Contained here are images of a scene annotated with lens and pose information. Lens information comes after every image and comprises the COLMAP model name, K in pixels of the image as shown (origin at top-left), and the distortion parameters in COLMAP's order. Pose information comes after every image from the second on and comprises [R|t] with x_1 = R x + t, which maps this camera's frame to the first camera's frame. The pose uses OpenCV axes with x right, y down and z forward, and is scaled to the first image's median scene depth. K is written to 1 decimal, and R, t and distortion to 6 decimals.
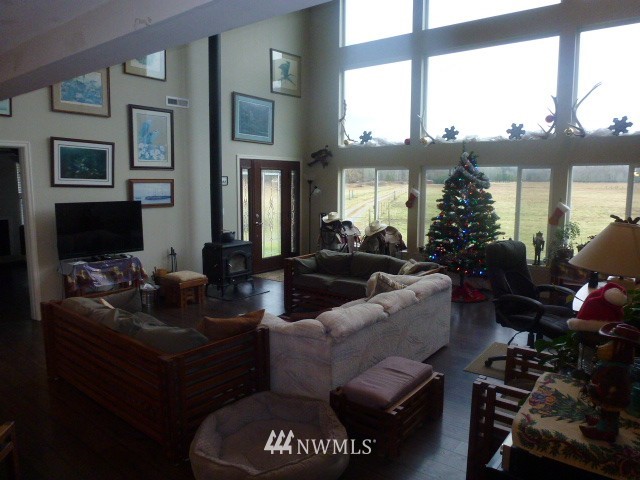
lens RADIAL K [[459.1, 0, 320.5], [0, 459.1, 240.4], [0, 0, 1]] dist [-0.055628, 0.012191]
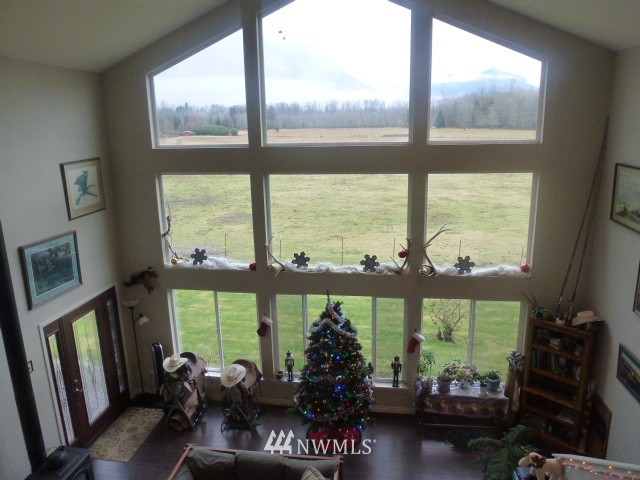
lens RADIAL K [[459.1, 0, 321.1], [0, 459.1, 237.6], [0, 0, 1]] dist [-0.055628, 0.012191]
pose [[0.874947, -0.136527, 0.464573, -0.099886], [0.090818, 0.988671, 0.119507, -0.365726], [-0.475626, -0.062371, 0.877434, 0.155704]]
